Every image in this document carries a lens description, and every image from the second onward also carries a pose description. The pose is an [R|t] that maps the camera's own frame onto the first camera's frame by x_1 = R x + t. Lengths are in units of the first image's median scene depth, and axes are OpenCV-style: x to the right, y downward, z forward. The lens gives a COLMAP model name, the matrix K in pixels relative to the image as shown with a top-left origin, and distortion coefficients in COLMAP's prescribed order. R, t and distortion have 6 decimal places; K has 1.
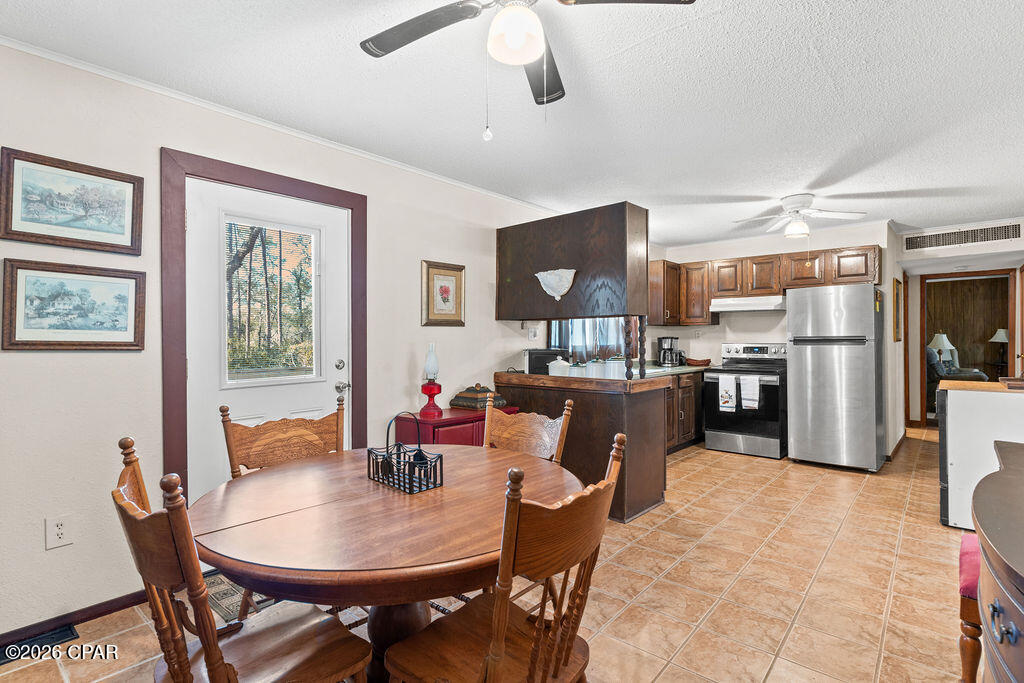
lens RADIAL K [[502.7, 0, 513.9], [0, 502.7, 338.4], [0, 0, 1]] dist [0.013156, -0.000416]
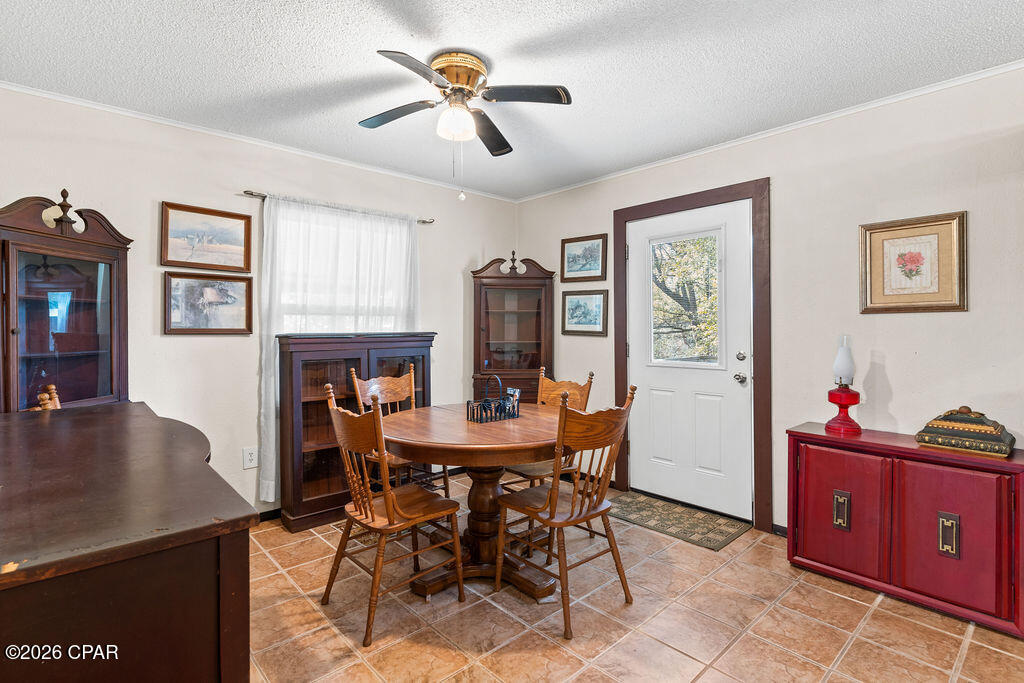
lens RADIAL K [[502.7, 0, 513.9], [0, 502.7, 338.4], [0, 0, 1]] dist [0.013156, -0.000416]
pose [[-0.107947, -0.003421, -0.994151, 0.901434], [-0.025860, 0.999665, -0.000632, 0.036921], [0.993820, 0.025641, -0.107999, 0.840794]]
